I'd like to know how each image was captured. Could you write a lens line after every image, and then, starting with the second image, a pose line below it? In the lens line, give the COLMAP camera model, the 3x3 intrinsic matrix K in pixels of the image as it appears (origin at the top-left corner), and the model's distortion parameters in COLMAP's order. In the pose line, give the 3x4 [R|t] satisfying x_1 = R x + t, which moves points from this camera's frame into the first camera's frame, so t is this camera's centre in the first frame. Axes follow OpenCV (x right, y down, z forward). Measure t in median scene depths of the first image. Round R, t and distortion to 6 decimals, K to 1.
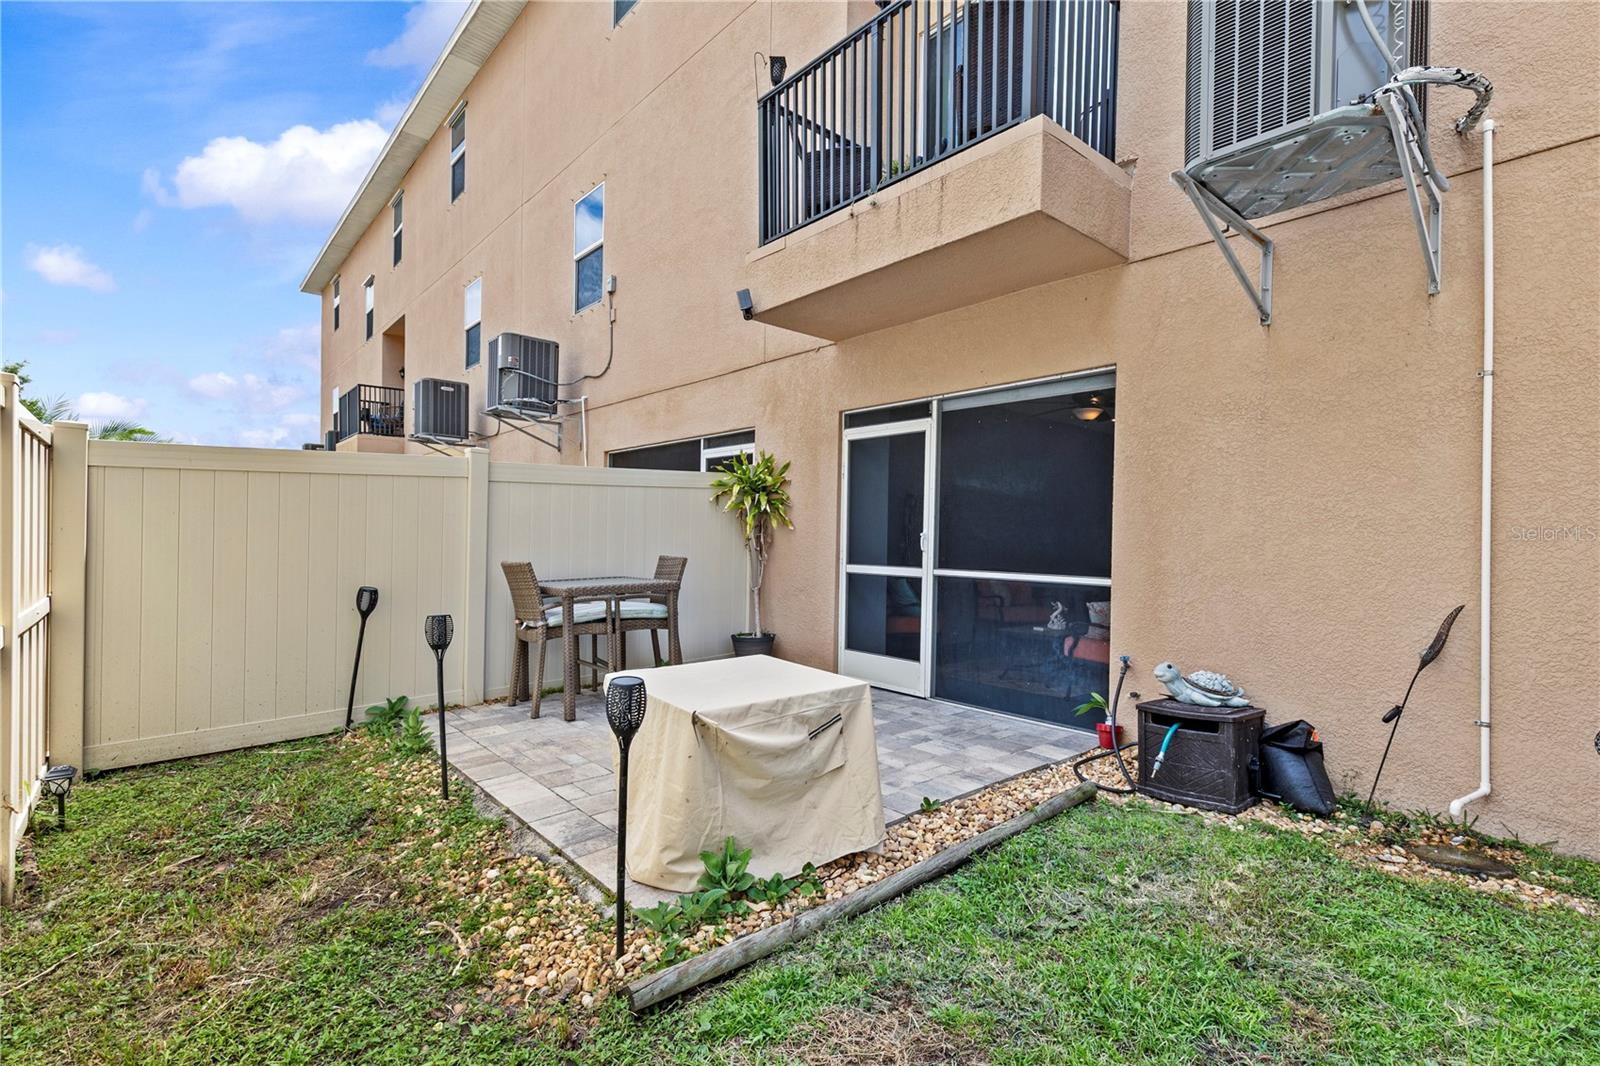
lens RADIAL K [[727.4, 0, 797.4], [0, 727.4, 538.9], [0, 0, 1]] dist [0.013378, 0.001036]
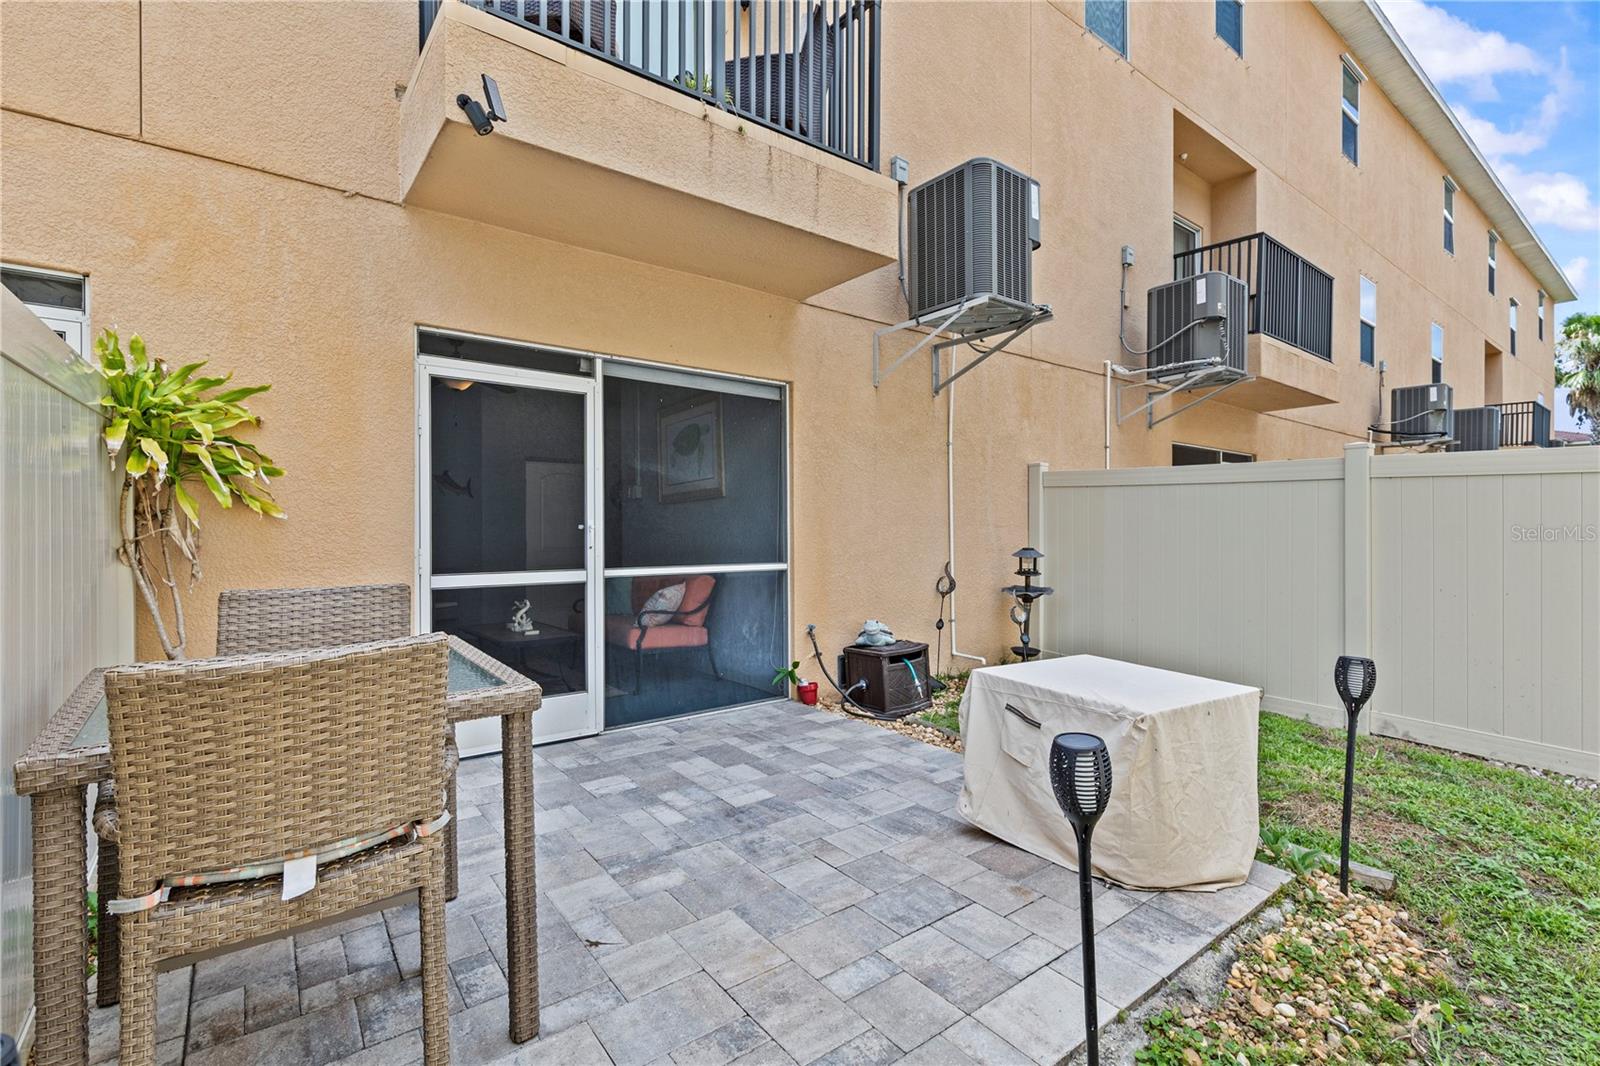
lens RADIAL K [[727.4, 0, 799.5], [0, 727.4, 523.2], [0, 0, 1]] dist [0.013378, 0.001036]
pose [[0.060989, -0.010804, 0.998080, -0.700944], [0.000585, 0.999942, 0.010788, -0.021540], [-0.998138, -0.000074, 0.060991, 0.859605]]
